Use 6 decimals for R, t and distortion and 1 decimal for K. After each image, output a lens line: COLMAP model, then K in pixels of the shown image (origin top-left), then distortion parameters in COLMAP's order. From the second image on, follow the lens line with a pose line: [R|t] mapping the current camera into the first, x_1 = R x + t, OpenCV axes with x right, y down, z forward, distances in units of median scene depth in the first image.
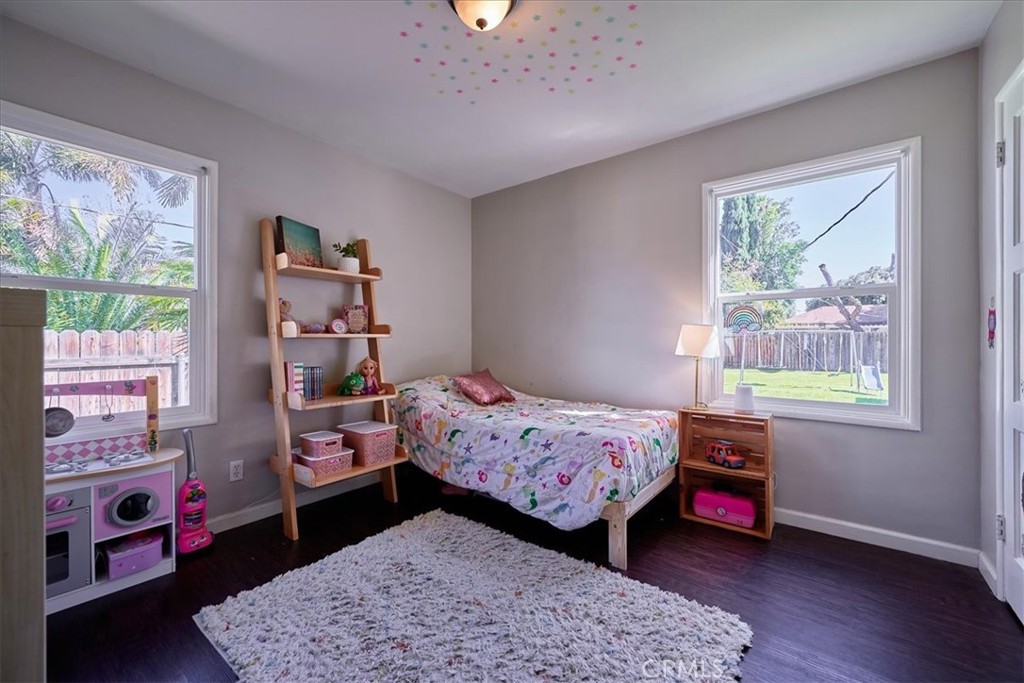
lens RADIAL K [[411.6, 0, 514.1], [0, 411.6, 341.3], [0, 0, 1]] dist [0.001322, 0.000785]
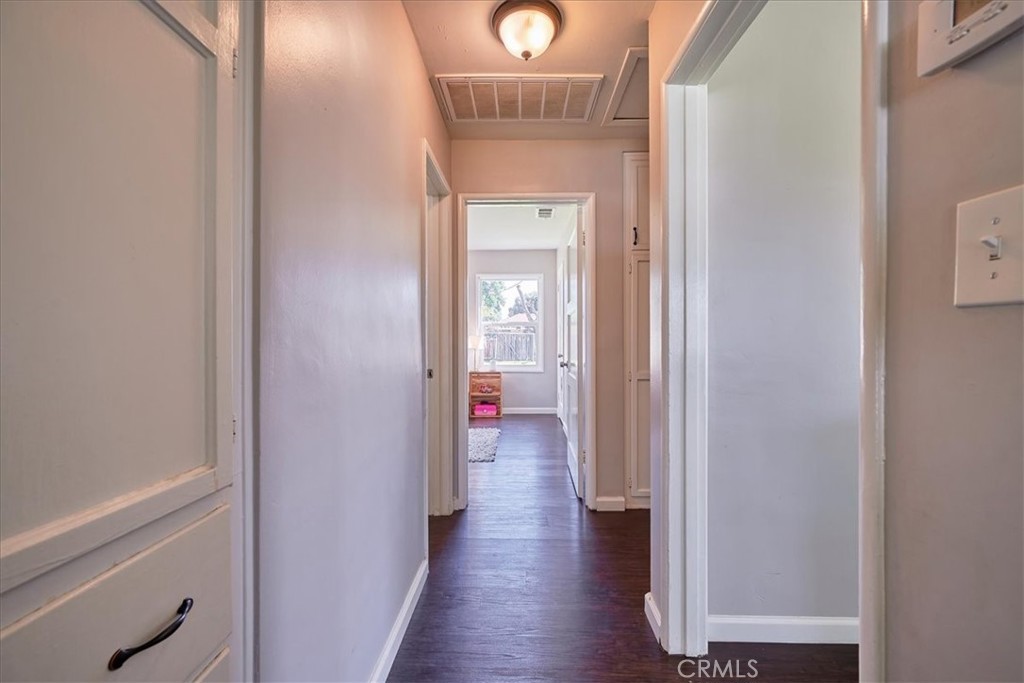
lens RADIAL K [[459.0, 0, 513.1], [0, 459.0, 339.9], [0, 0, 1]] dist [0.000531, 0.001039]
pose [[0.808607, -0.005460, 0.588324, -0.938359], [0.004463, 0.999985, 0.003146, -0.021250], [-0.588333, 0.000082, 0.808619, -1.270118]]
